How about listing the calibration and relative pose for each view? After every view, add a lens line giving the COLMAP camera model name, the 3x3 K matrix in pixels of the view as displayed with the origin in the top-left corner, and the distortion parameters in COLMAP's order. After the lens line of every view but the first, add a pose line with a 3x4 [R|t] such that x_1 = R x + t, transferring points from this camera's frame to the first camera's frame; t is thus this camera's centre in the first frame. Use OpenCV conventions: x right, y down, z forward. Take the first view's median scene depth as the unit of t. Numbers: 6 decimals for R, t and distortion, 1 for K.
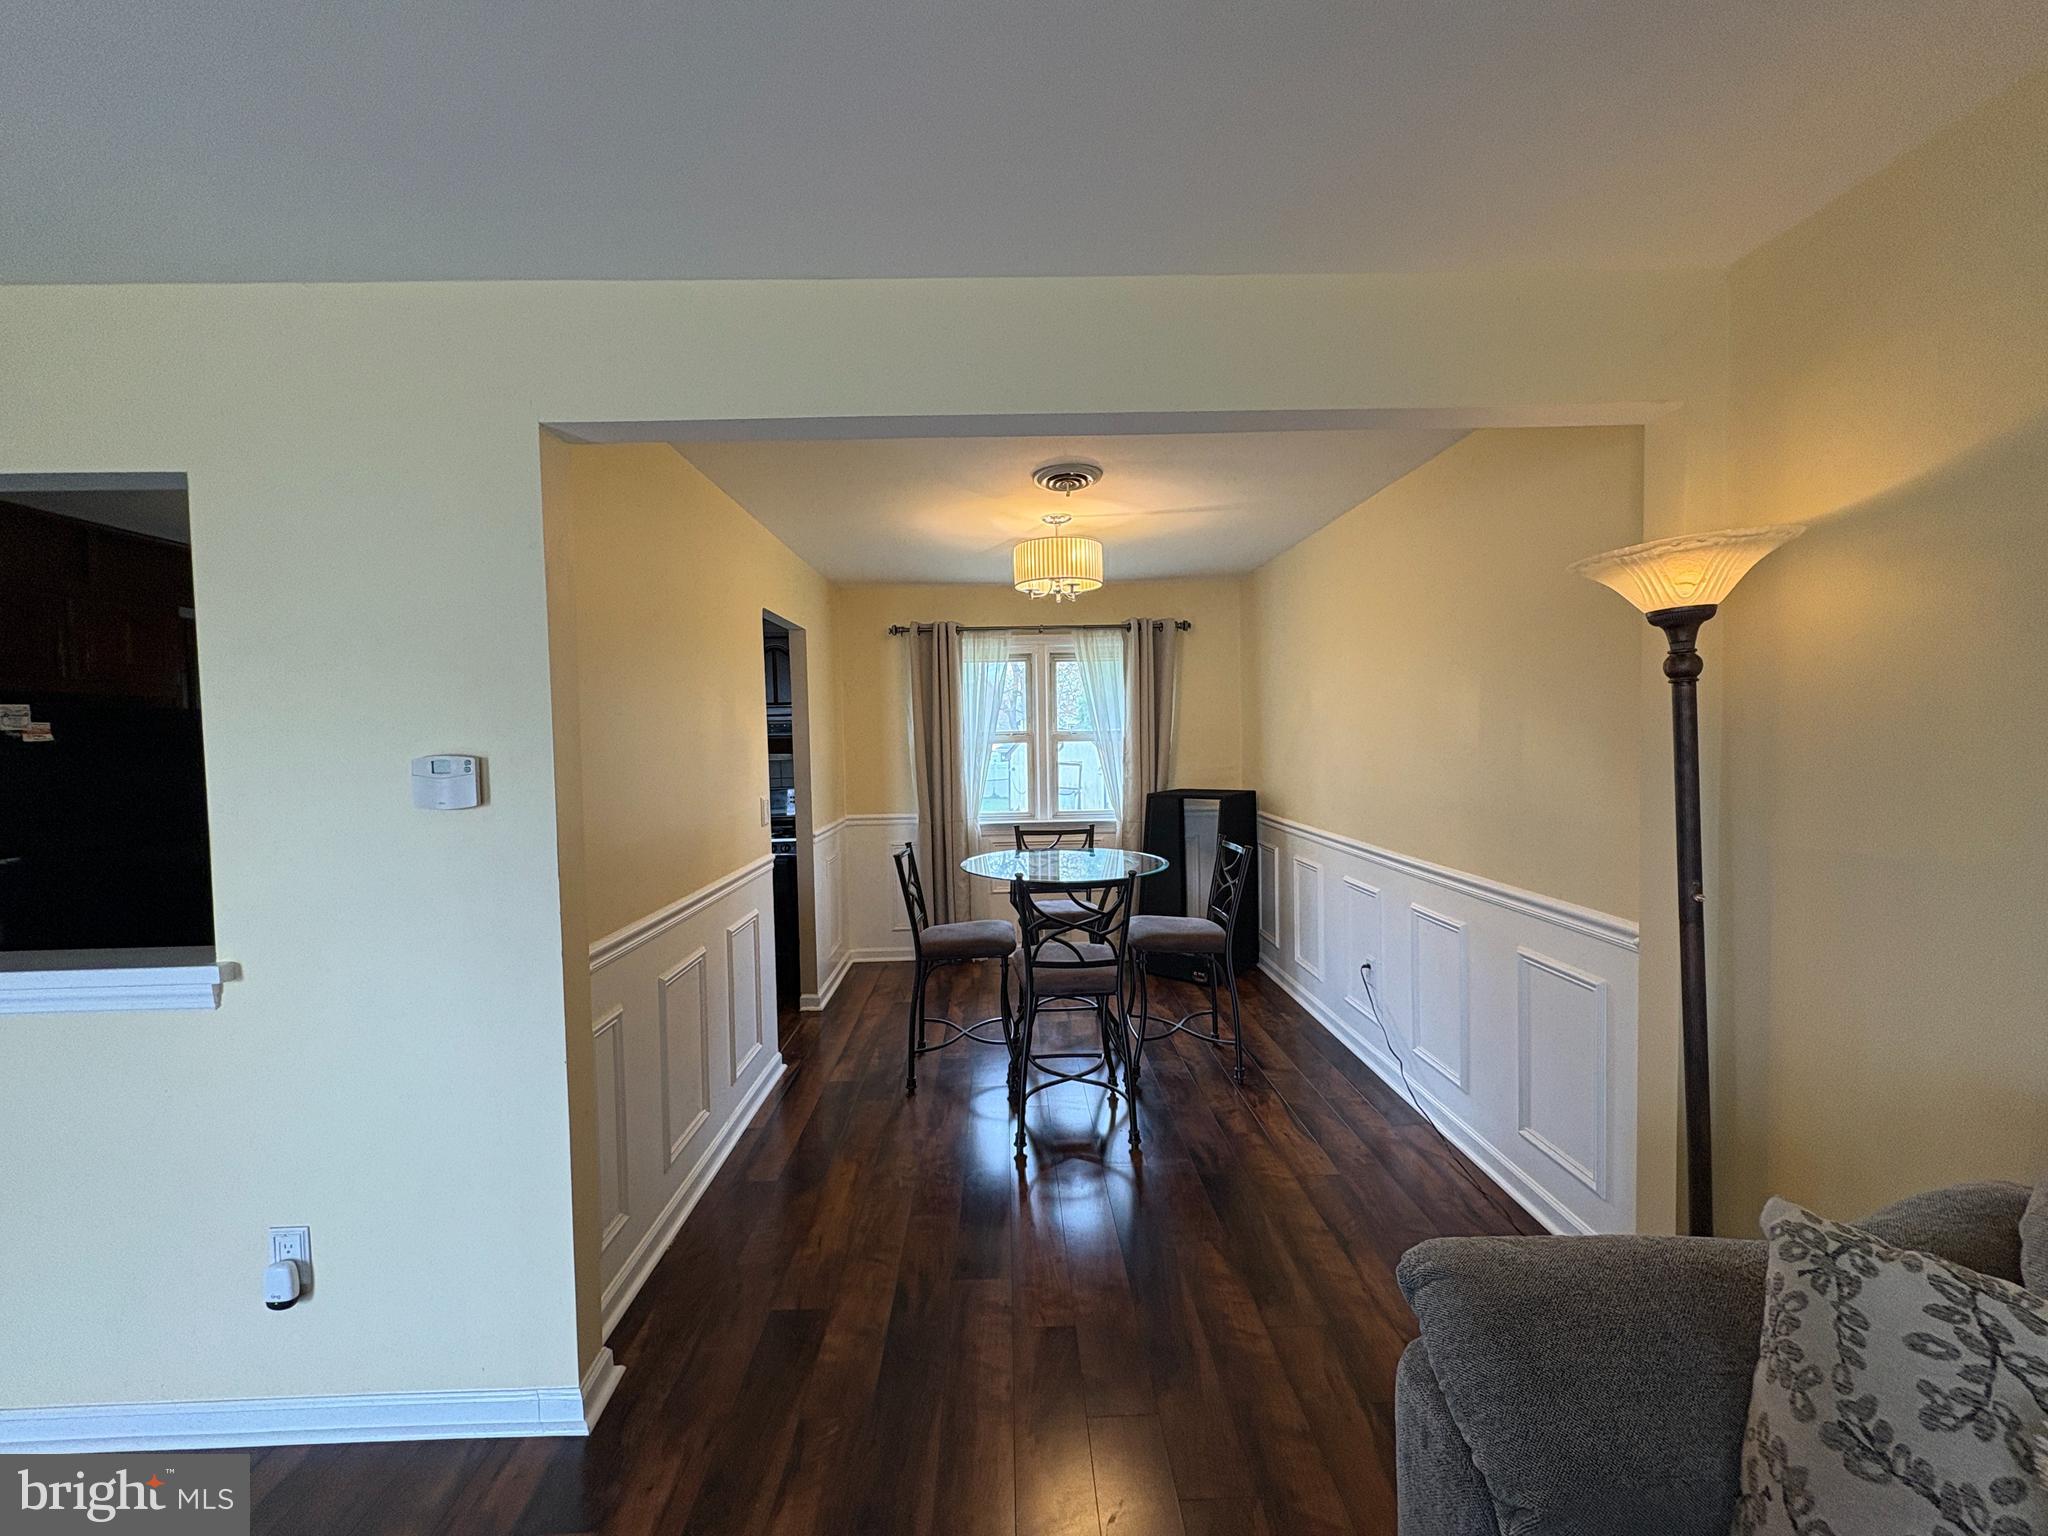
lens RADIAL K [[807.1, 0, 1024.0], [0, 807.1, 768.0], [0, 0, 1]] dist [0.000691, -0.000081]
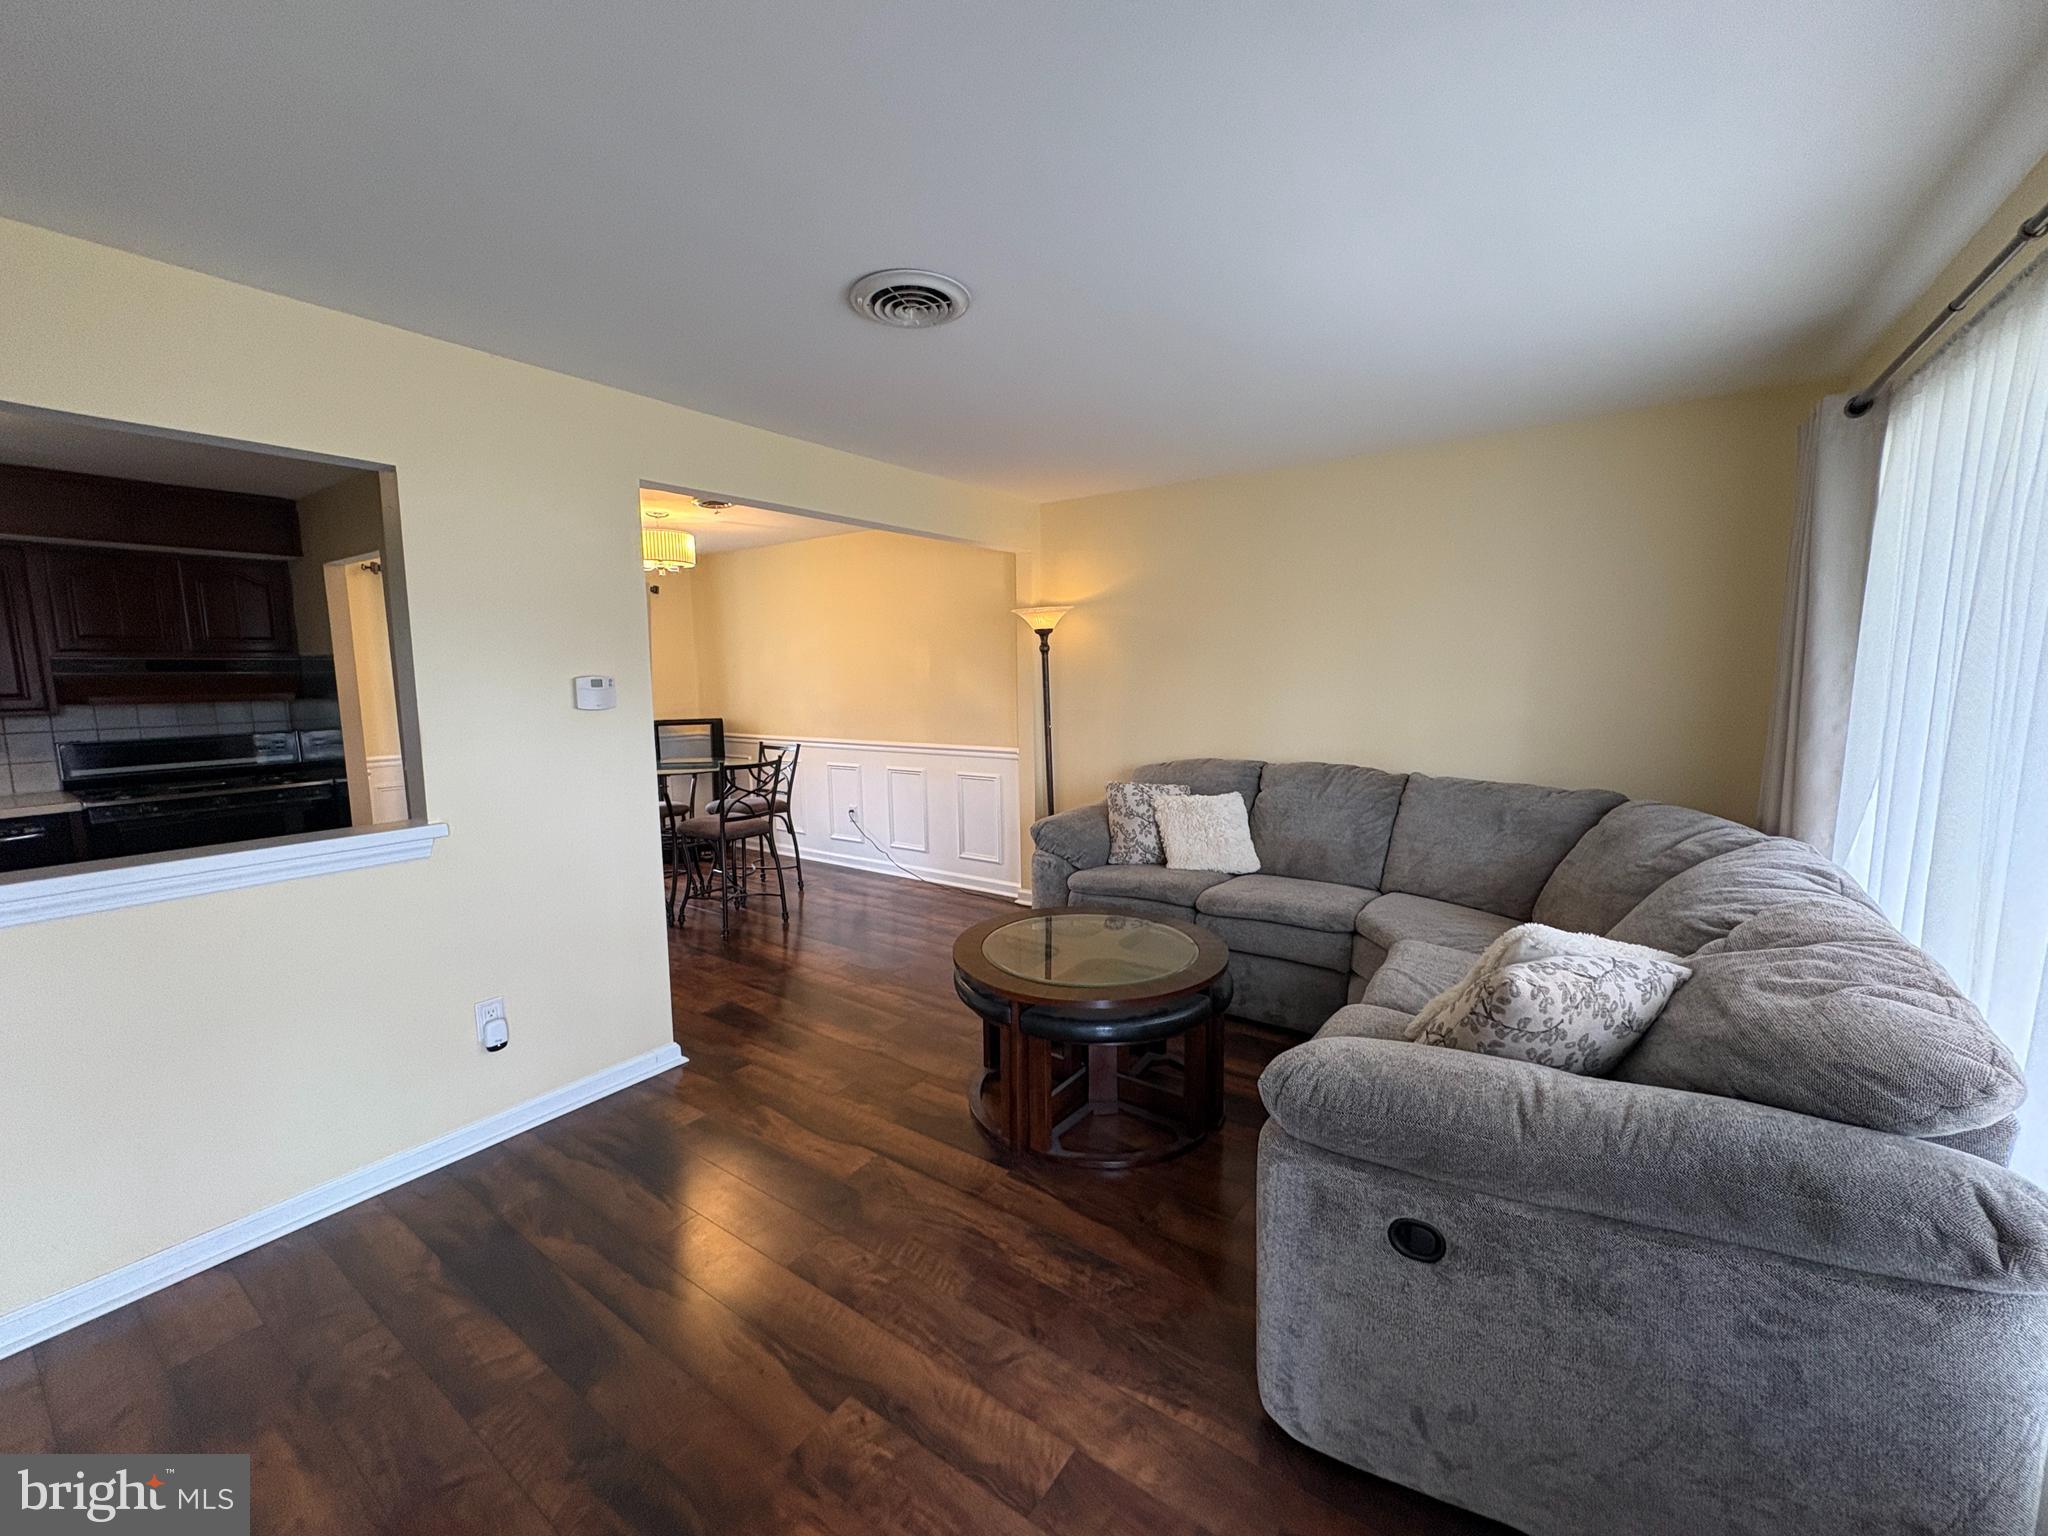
lens RADIAL K [[807.1, 0, 1024.0], [0, 807.1, 768.0], [0, 0, 1]] dist [0.000691, -0.000081]
pose [[0.583162, -0.074592, 0.808924, -1.615415], [0.034081, 0.997145, 0.067378, 0.107619], [-0.811641, -0.011723, 0.584040, -0.656871]]
